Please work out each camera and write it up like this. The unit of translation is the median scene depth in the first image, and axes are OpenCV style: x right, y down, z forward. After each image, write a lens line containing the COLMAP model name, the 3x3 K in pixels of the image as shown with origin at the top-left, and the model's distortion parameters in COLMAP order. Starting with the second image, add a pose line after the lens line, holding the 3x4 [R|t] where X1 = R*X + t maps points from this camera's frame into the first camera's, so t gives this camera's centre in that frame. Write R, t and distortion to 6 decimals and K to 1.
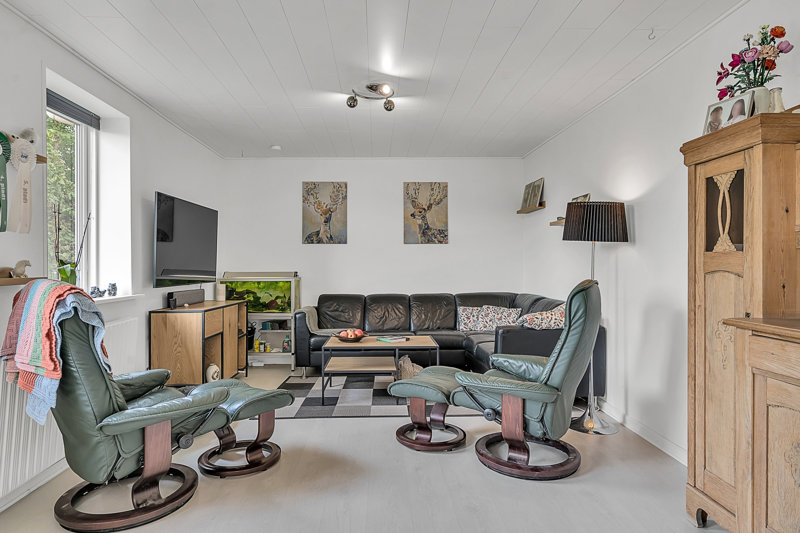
lens RADIAL K [[460.8, 0, 400.0], [0, 460.8, 266.5], [0, 0, 1]] dist [-0.000400, -0.000116]
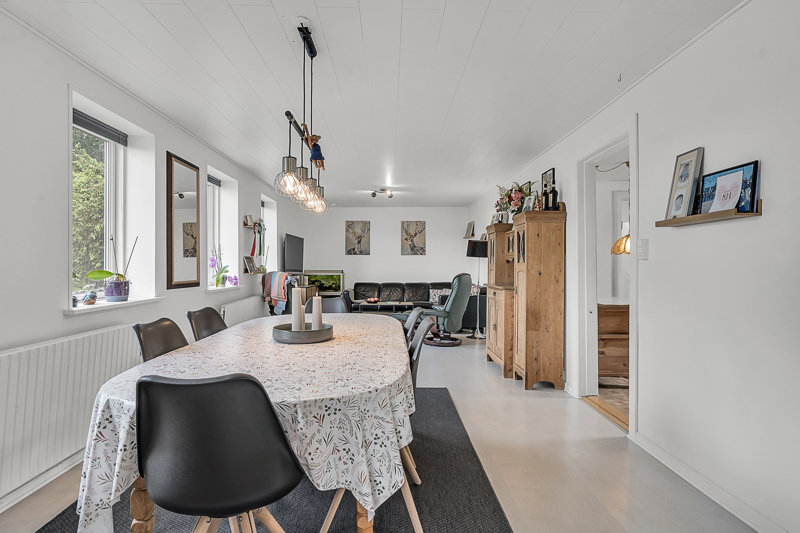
lens RADIAL K [[460.8, 0, 400.0], [0, 460.8, 266.5], [0, 0, 1]] dist [-0.000400, -0.000116]
pose [[0.999464, -0.000088, -0.032745, 0.064054], [-0.000717, 0.999698, -0.024570, 0.040788], [0.032737, 0.024580, 0.999162, -0.819847]]
